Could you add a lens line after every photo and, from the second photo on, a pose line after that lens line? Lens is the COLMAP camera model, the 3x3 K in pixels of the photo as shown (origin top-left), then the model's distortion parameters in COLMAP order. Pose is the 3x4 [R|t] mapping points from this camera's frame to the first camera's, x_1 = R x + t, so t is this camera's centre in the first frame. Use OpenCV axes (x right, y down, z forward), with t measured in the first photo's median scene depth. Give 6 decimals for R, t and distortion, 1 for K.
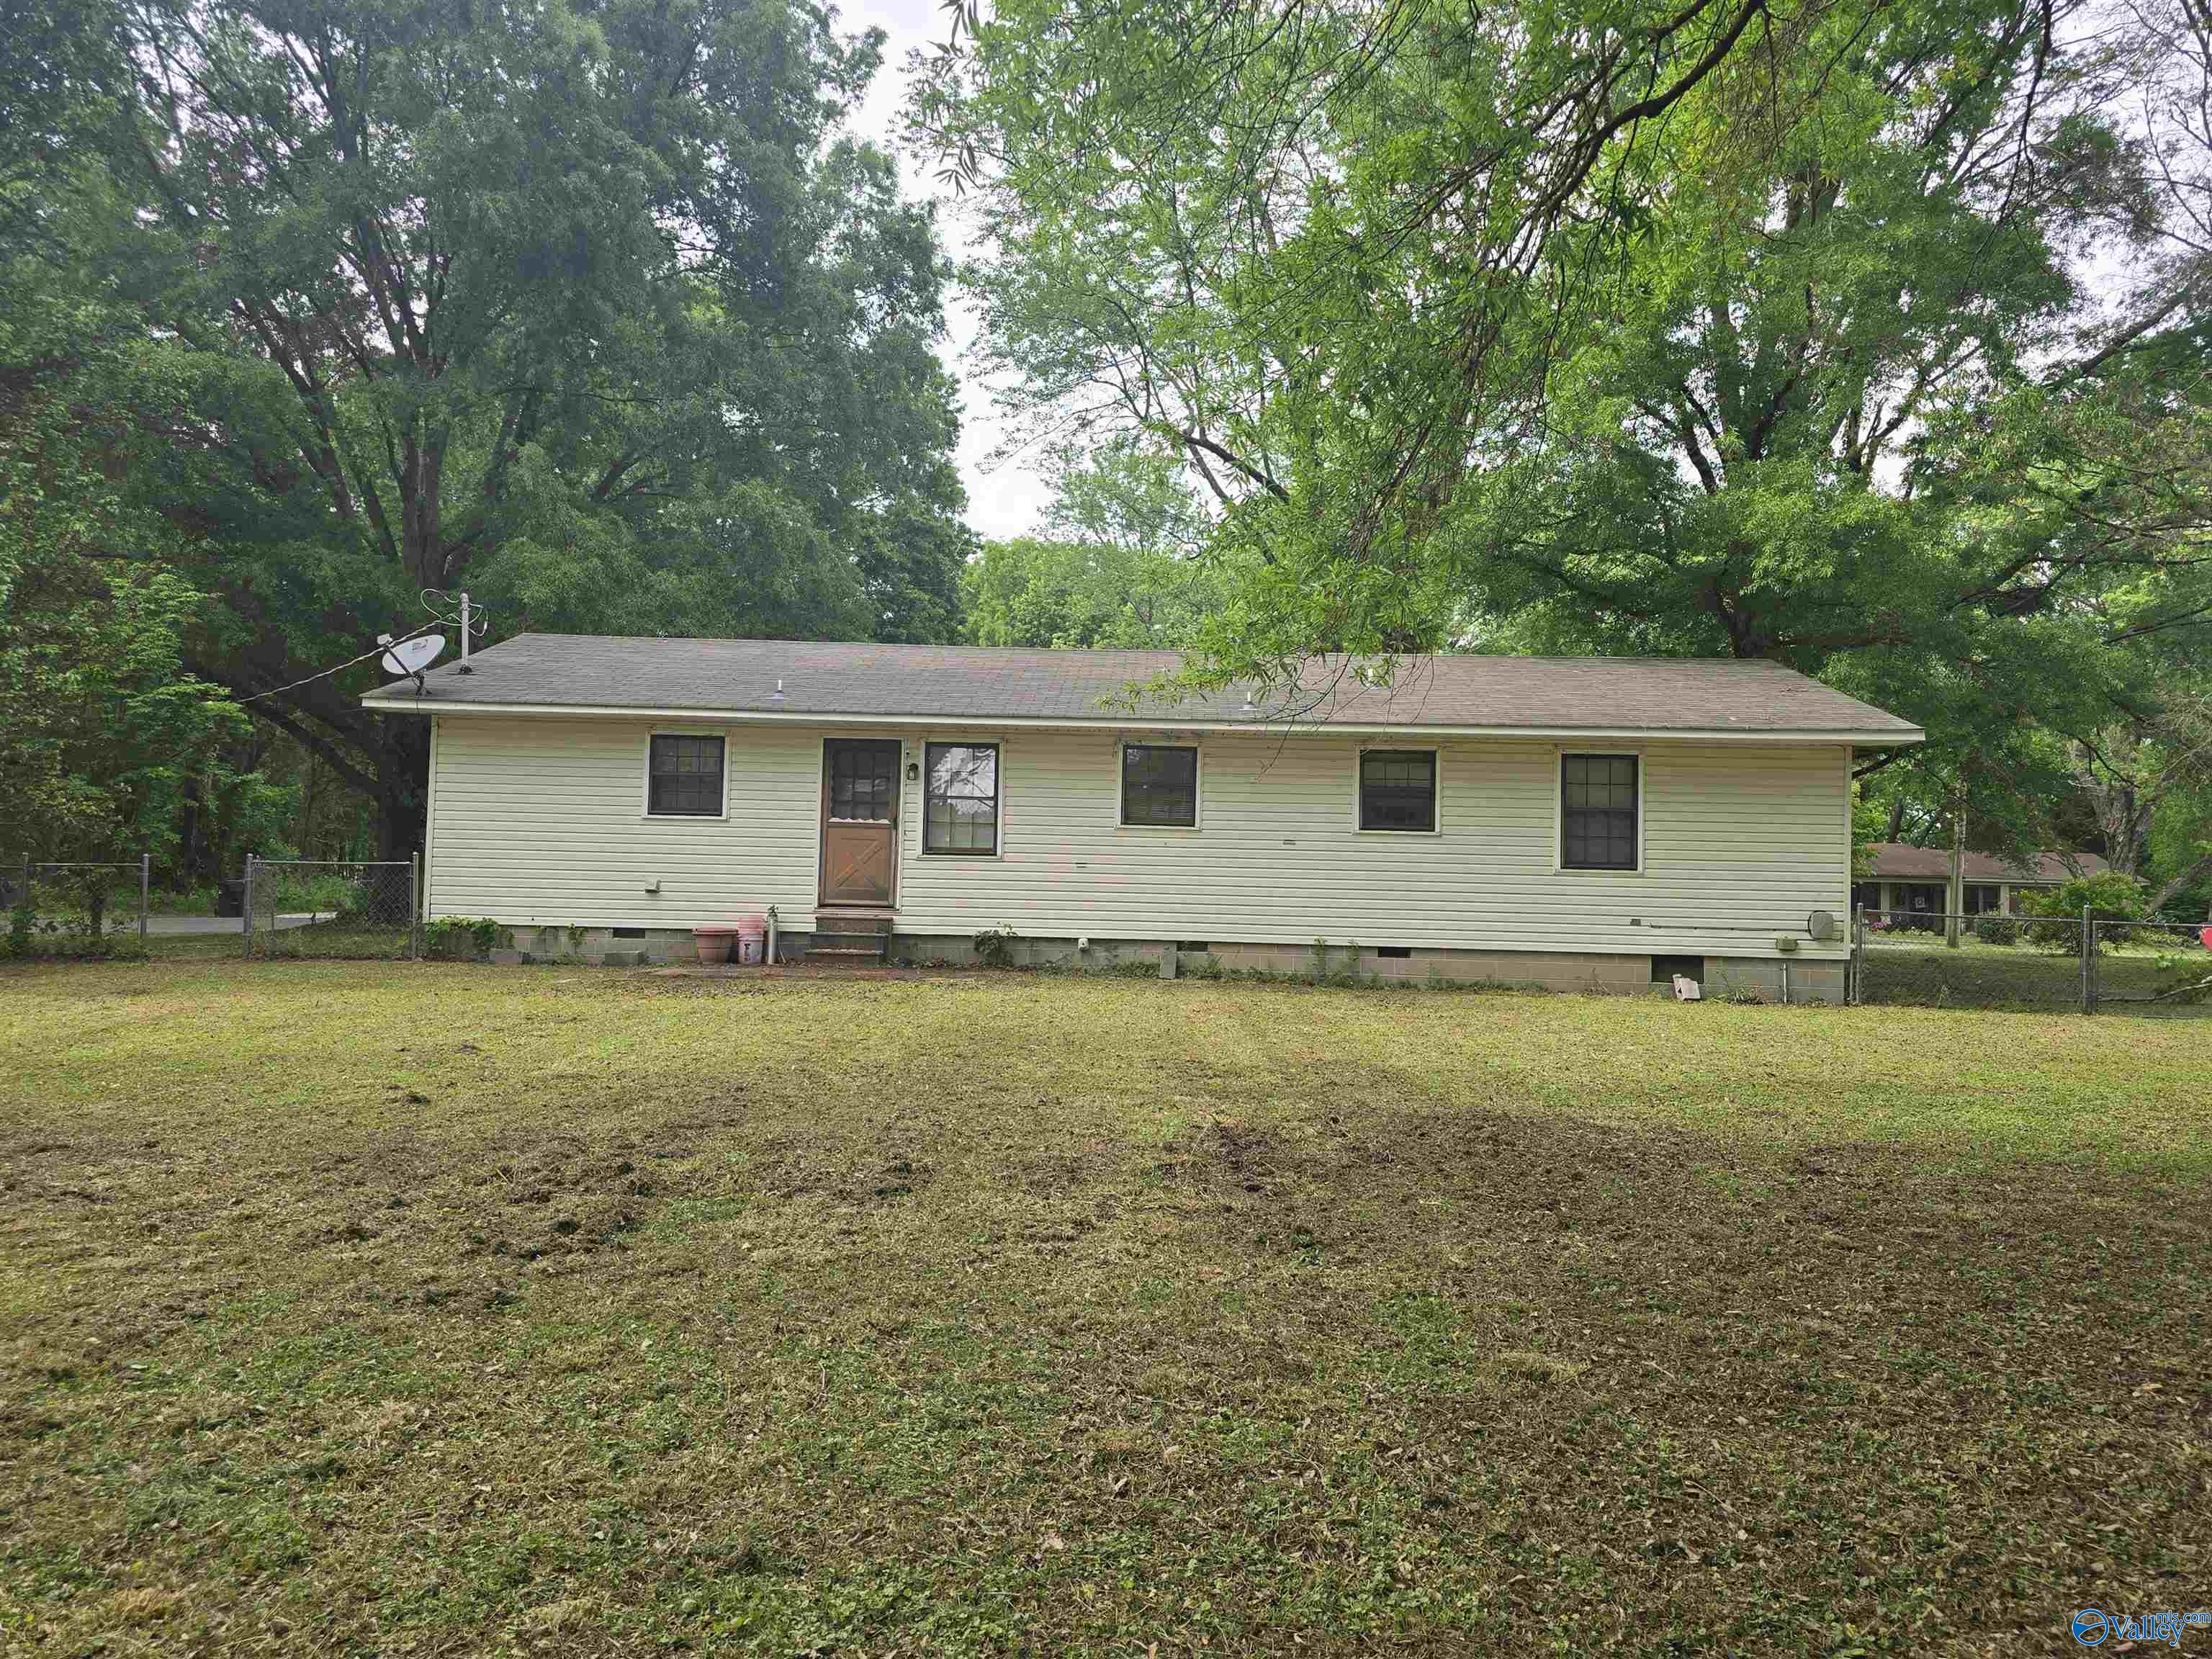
lens RADIAL K [[1487.3, 0, 1106.3], [0, 1487.3, 814.7], [0, 0, 1]] dist [0.059195, -0.057664]
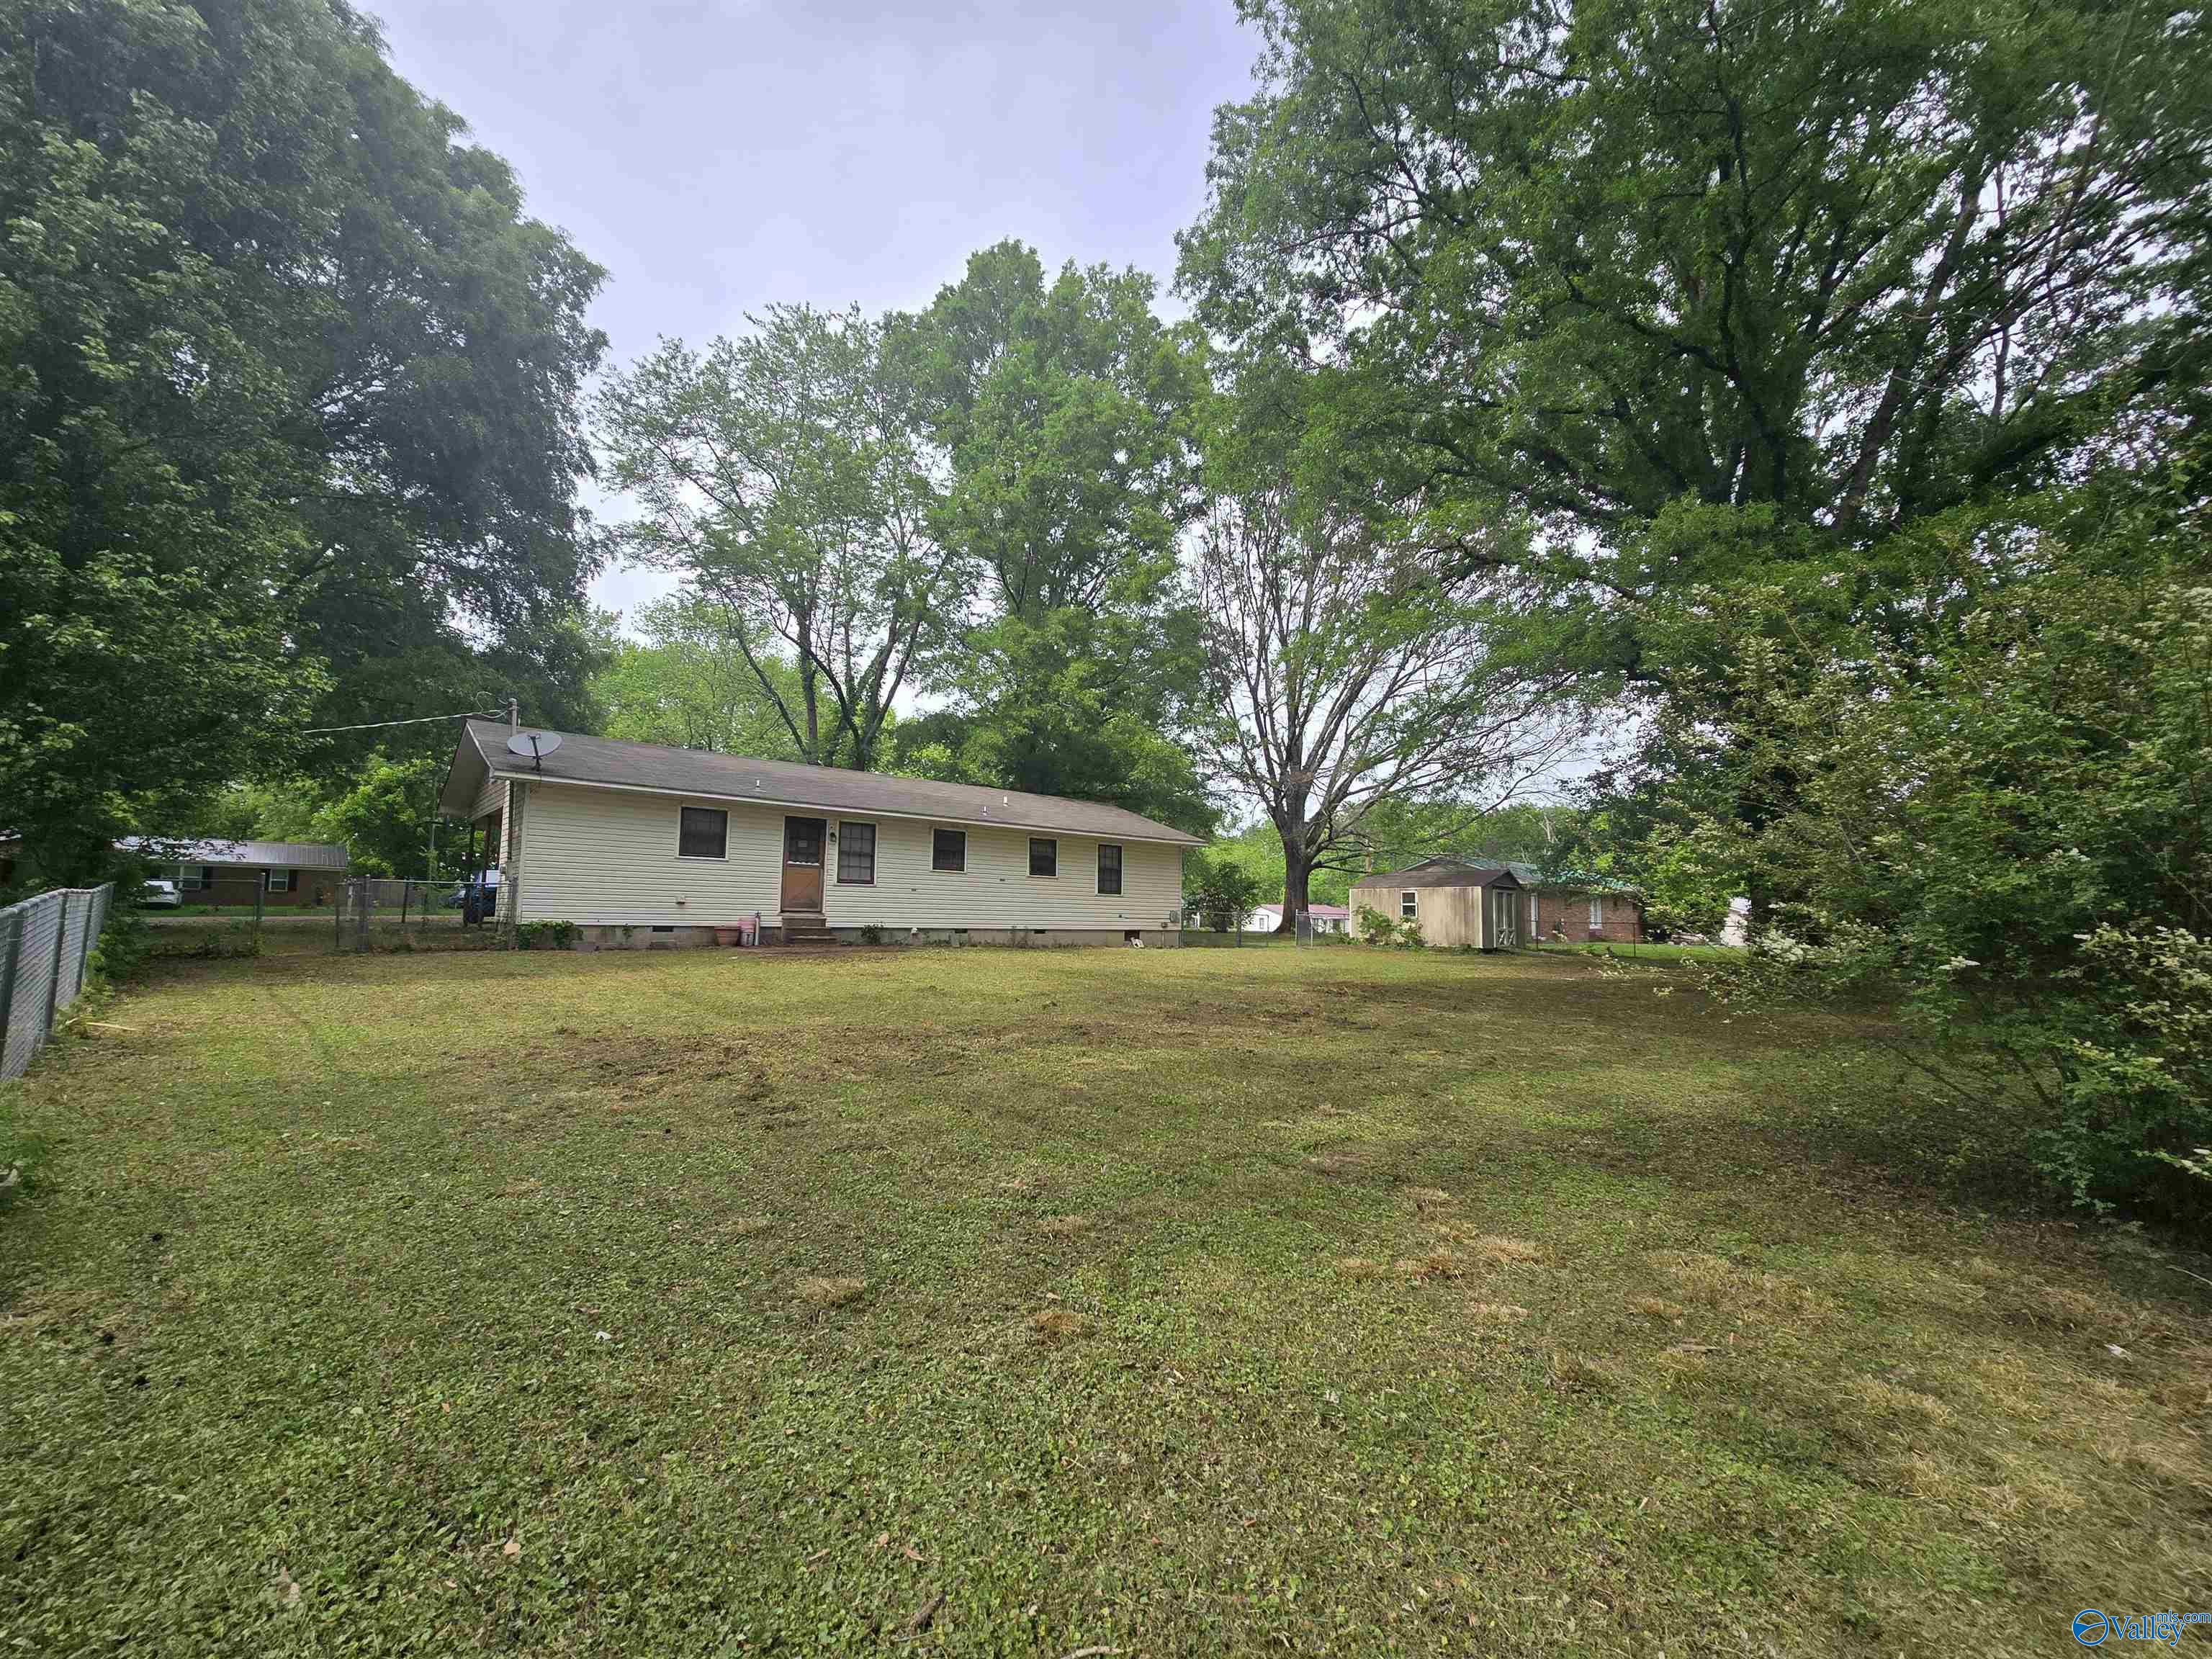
lens RADIAL K [[901.2, 0, 1099.1], [0, 901.2, 836.6], [0, 0, 1]] dist [-0.010637, 0.001659]
pose [[0.734199, 0.049853, 0.677102, -0.638627], [-0.042088, 0.998724, -0.027896, -0.012980], [-0.677629, -0.008017, 0.735360, -0.025536]]
